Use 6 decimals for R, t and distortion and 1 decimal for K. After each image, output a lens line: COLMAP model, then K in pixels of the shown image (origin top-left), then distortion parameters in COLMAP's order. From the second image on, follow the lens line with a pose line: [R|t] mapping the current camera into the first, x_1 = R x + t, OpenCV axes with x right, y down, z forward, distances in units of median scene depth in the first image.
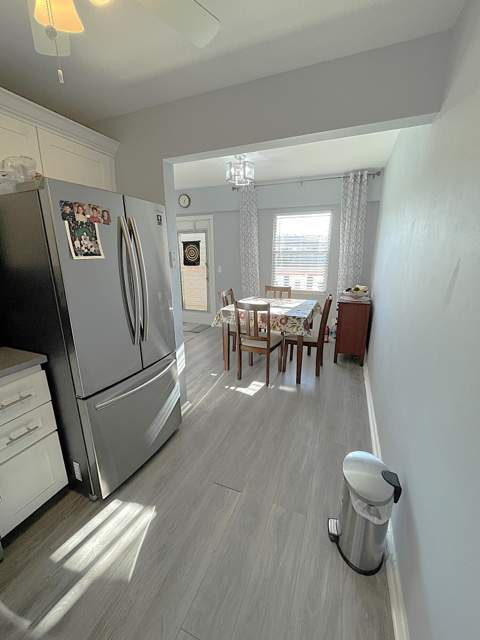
lens RADIAL K [[258.3, 0, 240.0], [0, 258.3, 320.0], [0, 0, 1]] dist [-0.001322, -0.000148]
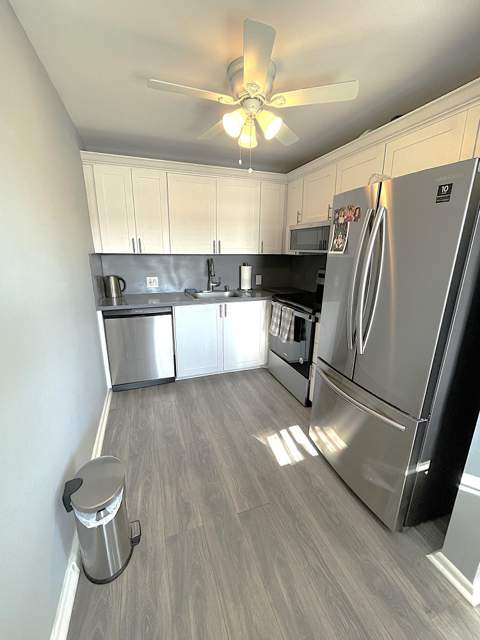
lens RADIAL K [[262.5, 0, 240.0], [0, 262.5, 320.0], [0, 0, 1]] dist [-0.000909, -0.000167]
pose [[-0.738934, 0.172491, -0.651325, 0.582435], [-0.181446, 0.880021, 0.438909, -0.402193], [0.648887, 0.442505, -0.618979, 1.534824]]
